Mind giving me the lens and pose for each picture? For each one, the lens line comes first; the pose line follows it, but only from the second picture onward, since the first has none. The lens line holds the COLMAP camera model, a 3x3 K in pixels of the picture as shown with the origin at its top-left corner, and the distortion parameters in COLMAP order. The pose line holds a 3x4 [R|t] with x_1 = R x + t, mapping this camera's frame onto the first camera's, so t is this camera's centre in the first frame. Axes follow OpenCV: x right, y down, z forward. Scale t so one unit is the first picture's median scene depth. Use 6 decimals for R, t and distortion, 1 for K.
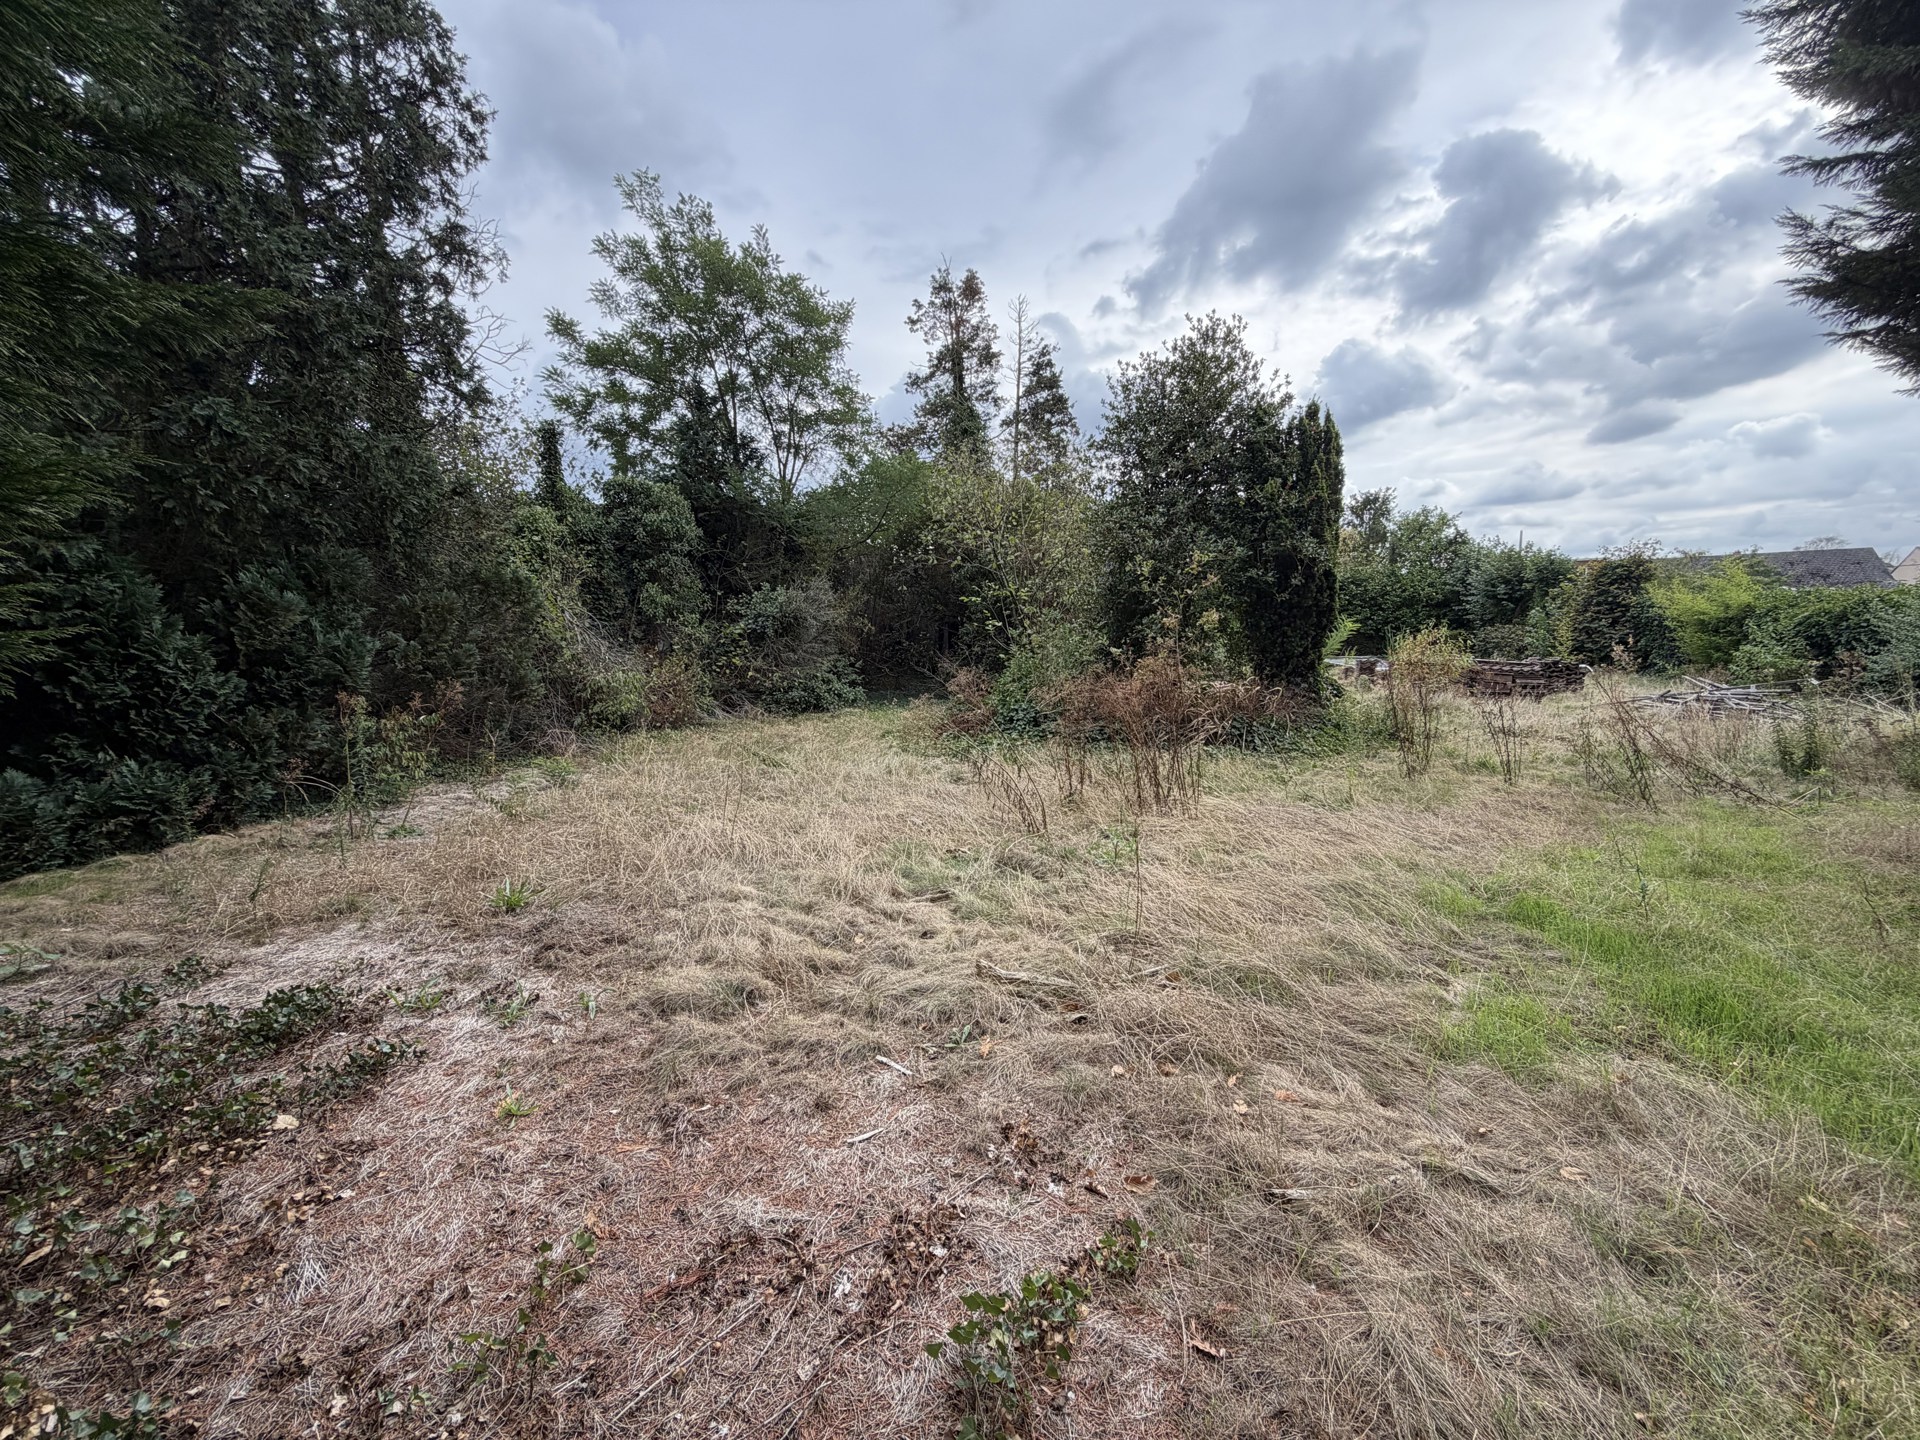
lens RADIAL K [[762.3, 0, 953.0], [0, 762.3, 723.1], [0, 0, 1]] dist [0.000973, -0.000100]
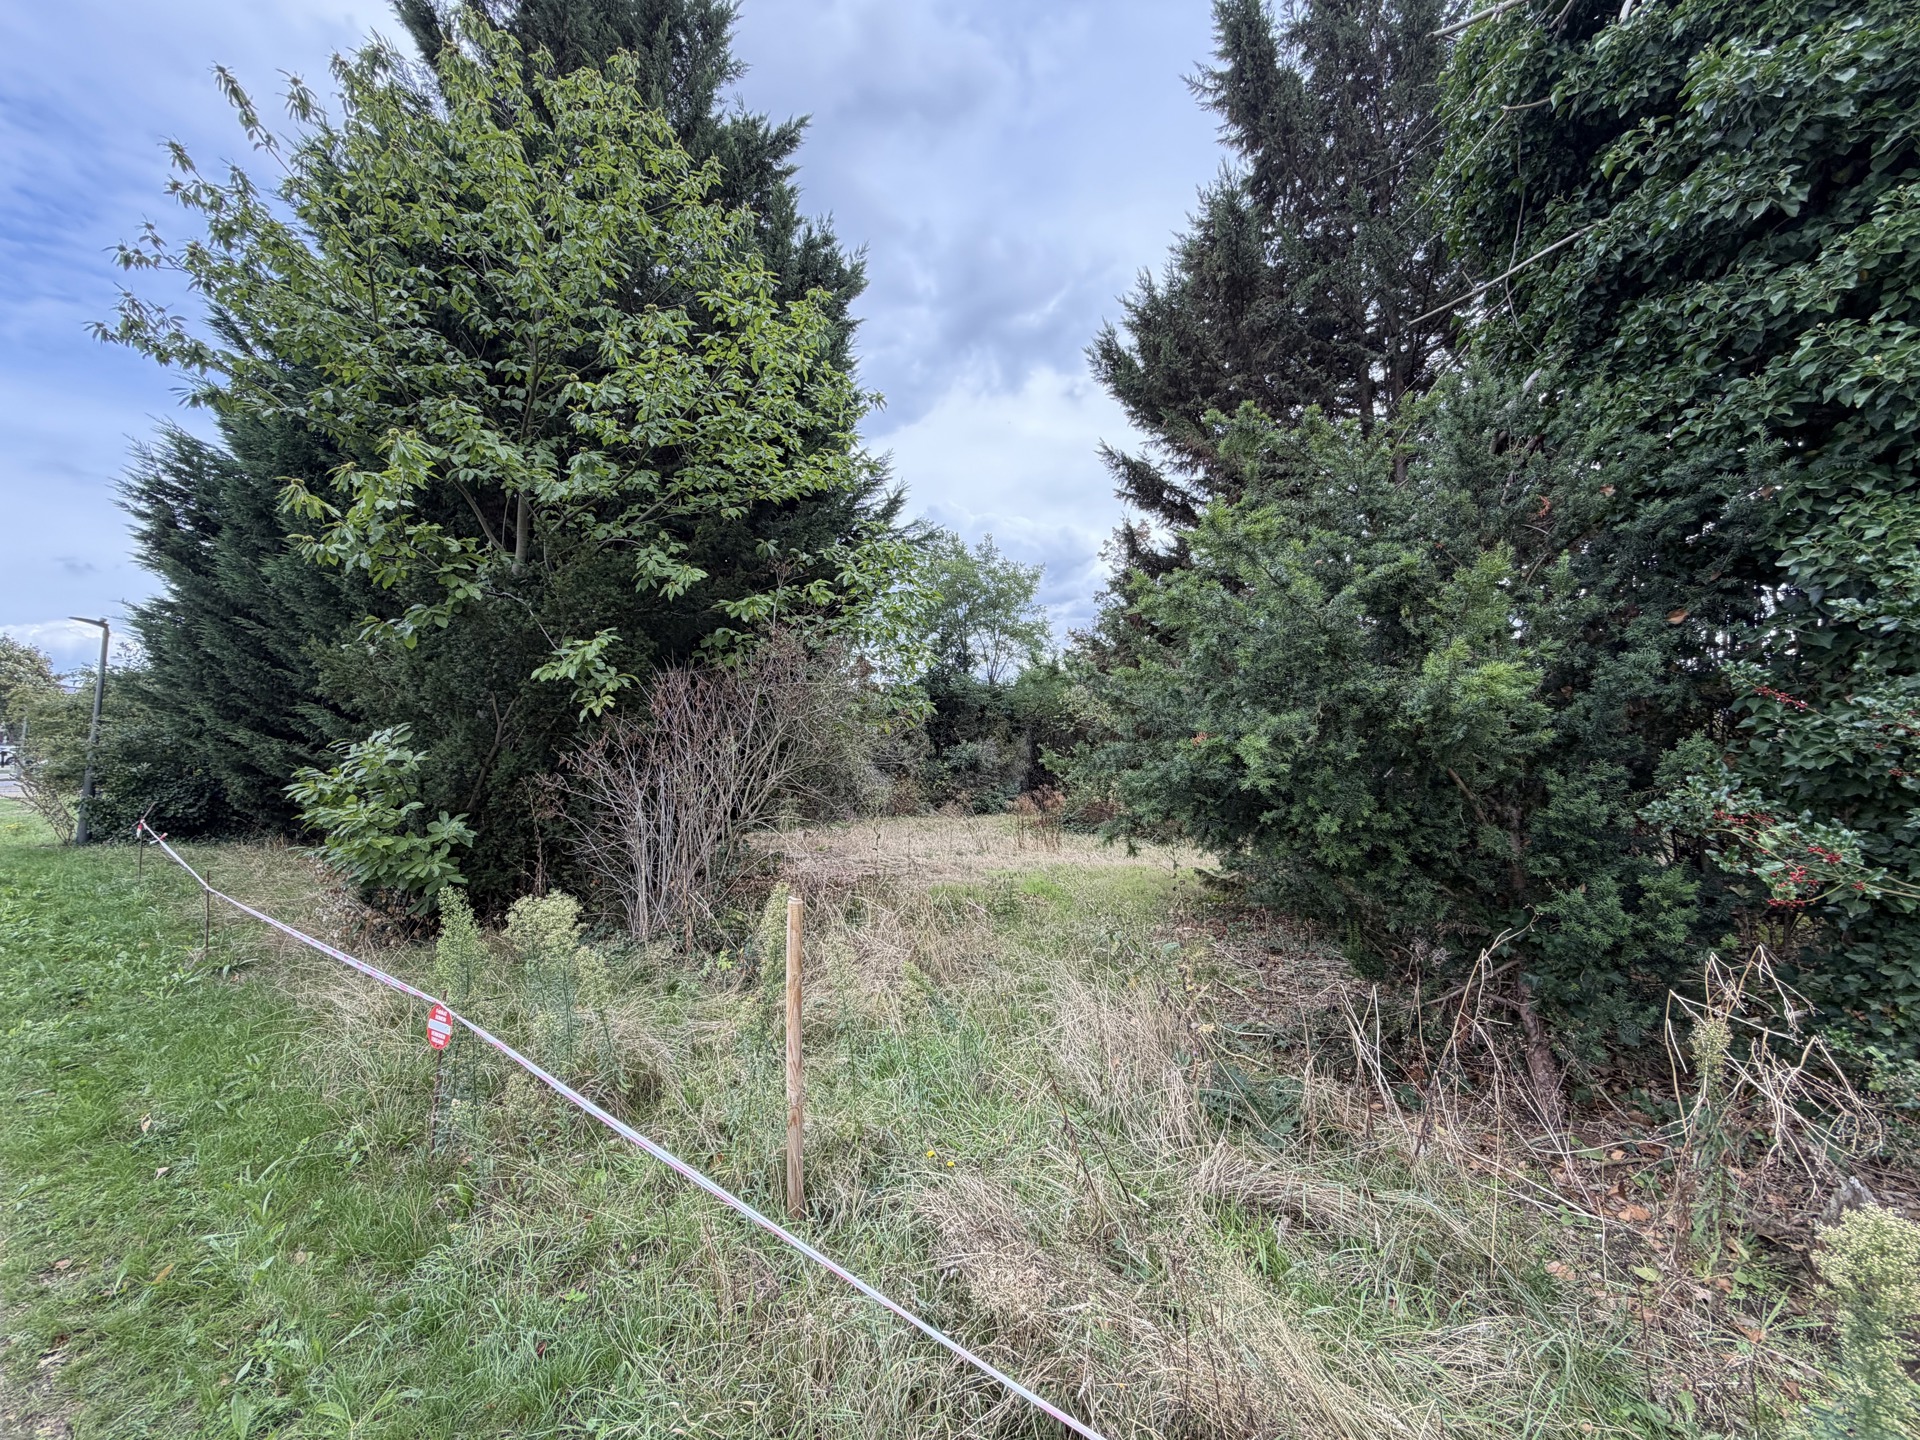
lens RADIAL K [[762.3, 0, 970.6], [0, 762.3, 717.4], [0, 0, 1]] dist [0.000973, -0.000100]
pose [[0.932783, 0.015912, -0.360088, 0.693653], [-0.074884, 0.985782, -0.150423, 0.051767], [0.352574, 0.167276, 0.920712, -1.087983]]
